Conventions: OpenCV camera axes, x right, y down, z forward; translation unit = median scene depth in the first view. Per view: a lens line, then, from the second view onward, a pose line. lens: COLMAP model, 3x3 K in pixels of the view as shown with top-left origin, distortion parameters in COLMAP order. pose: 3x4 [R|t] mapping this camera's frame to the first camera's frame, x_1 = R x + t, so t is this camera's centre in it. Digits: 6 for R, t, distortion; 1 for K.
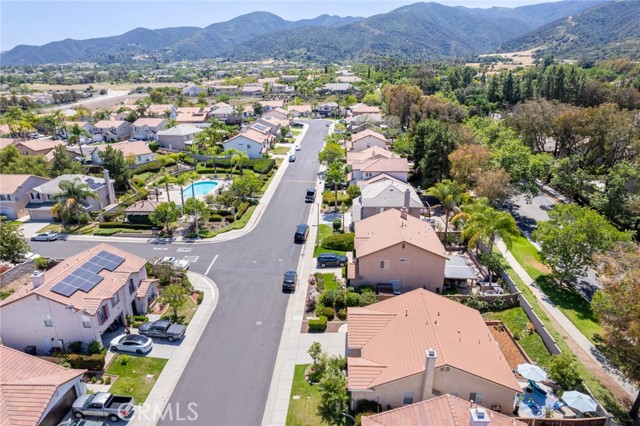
lens RADIAL K [[415.2, 0, 320.8], [0, 415.2, 214.6], [0, 0, 1]] dist [-0.047109, 0.034539]
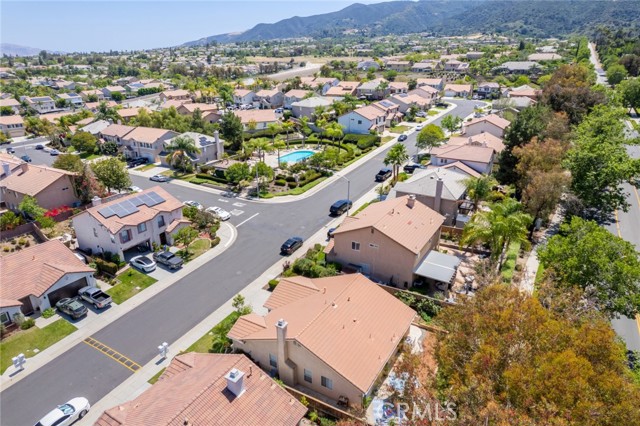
lens RADIAL K [[415.2, 0, 319.0], [0, 415.2, 213.9], [0, 0, 1]] dist [-0.047109, 0.034539]
pose [[0.888953, 0.170309, -0.425155, 0.236225], [-0.147583, 0.985294, 0.086111, -0.014482], [0.433568, -0.013803, 0.901015, 0.026964]]
